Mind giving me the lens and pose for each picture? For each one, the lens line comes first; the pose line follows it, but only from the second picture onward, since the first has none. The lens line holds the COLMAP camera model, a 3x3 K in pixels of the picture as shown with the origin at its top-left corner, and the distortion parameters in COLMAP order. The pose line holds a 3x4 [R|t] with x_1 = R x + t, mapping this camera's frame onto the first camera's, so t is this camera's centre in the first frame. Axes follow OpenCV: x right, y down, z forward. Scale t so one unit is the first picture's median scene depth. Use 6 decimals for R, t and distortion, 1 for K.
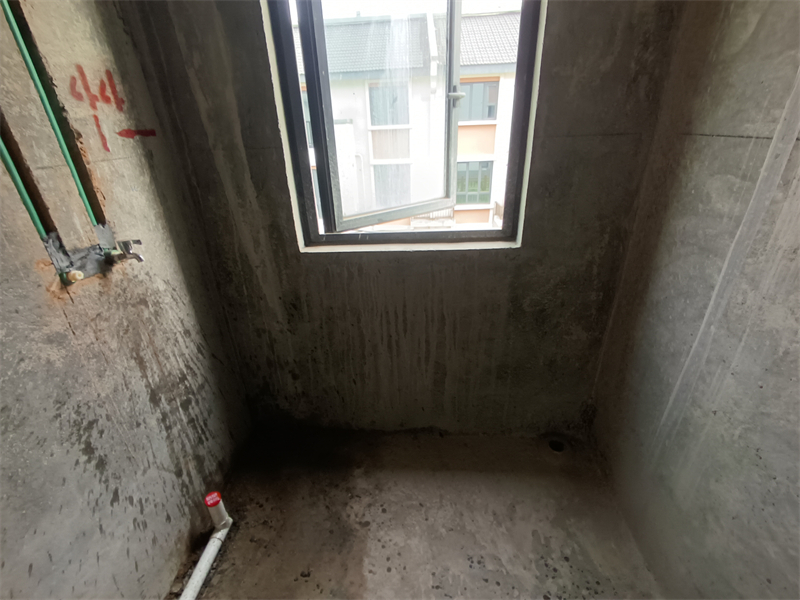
lens RADIAL K [[369.6, 0, 396.9], [0, 369.6, 306.9], [0, 0, 1]] dist [-0.003905, 0.001288]
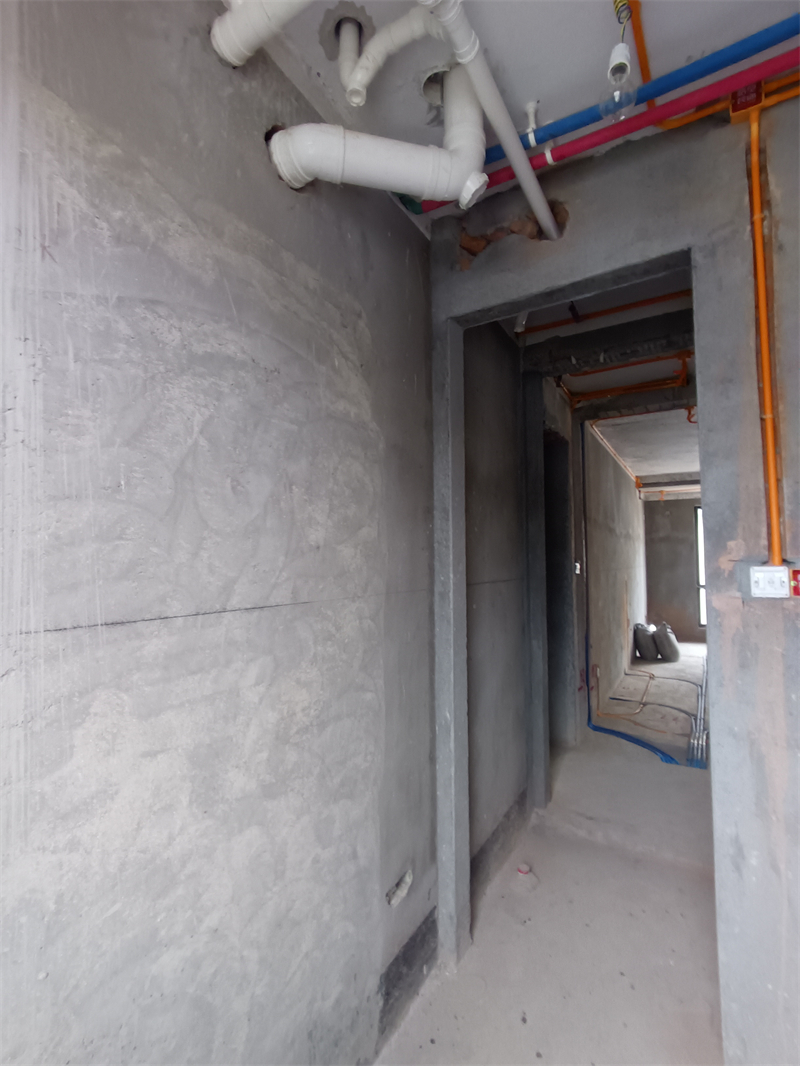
lens RADIAL K [[492.5, 0, 401.3], [0, 492.5, 538.3], [0, 0, 1]] dist [-0.003905, 0.001288]
pose [[-0.879299, 0.065432, 0.471754, -0.017568], [0.246123, 0.910431, 0.332472, -0.398288], [-0.407745, 0.408452, -0.816646, 0.729074]]
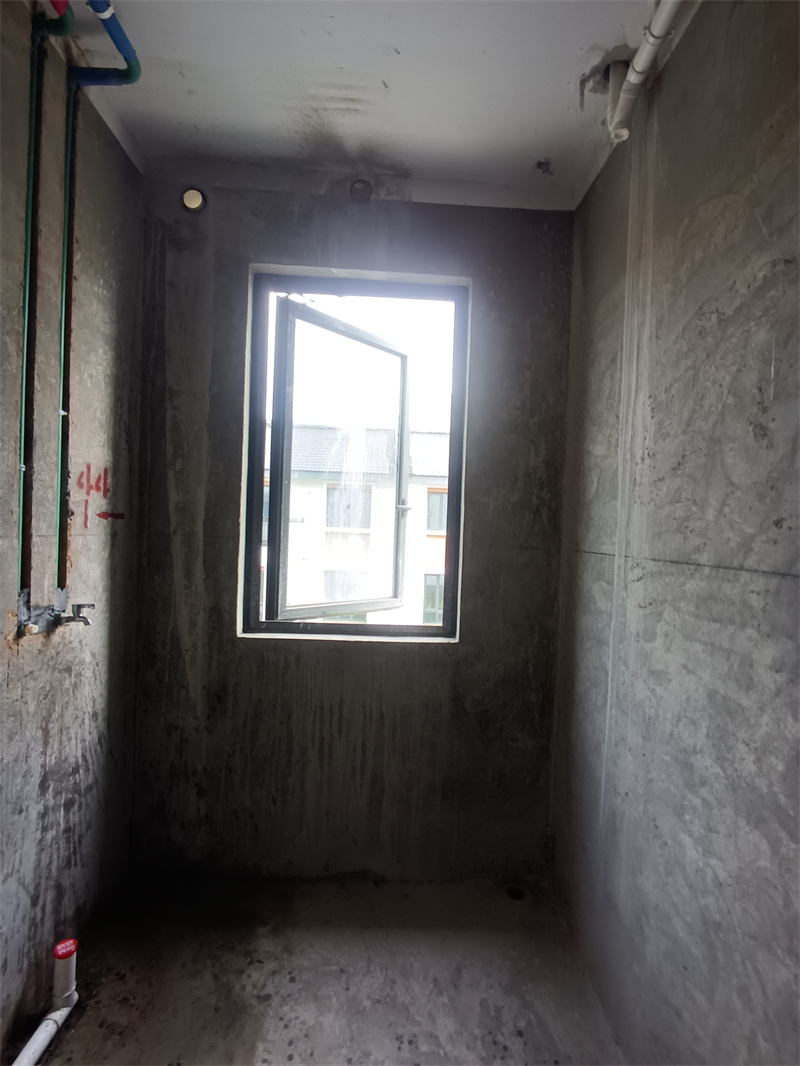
lens RADIAL K [[492.5, 0, 406.3], [0, 492.5, 539.6], [0, 0, 1]] dist [-0.003905, 0.001288]
pose [[0.992127, 0.074091, 0.100964, 0.032485], [-0.023906, 0.903434, -0.428061, 0.181630], [-0.122930, 0.422277, 0.898093, -0.359649]]
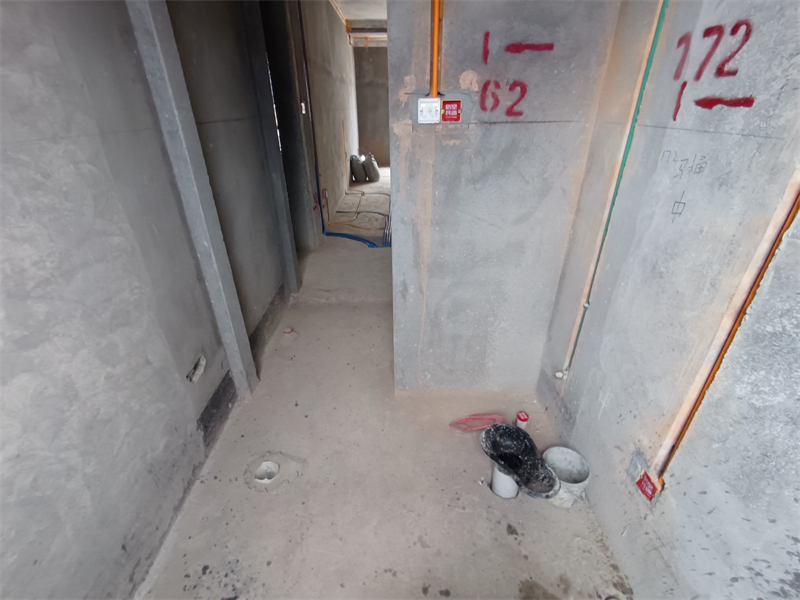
lens RADIAL K [[369.6, 0, 396.8], [0, 369.6, 305.4], [0, 0, 1]] dist [-0.003905, 0.001288]
pose [[-0.997129, 0.071032, -0.026223, -0.041278], [0.019195, 0.572146, 0.819927, -0.343811], [0.073244, 0.817070, -0.571867, 0.679909]]
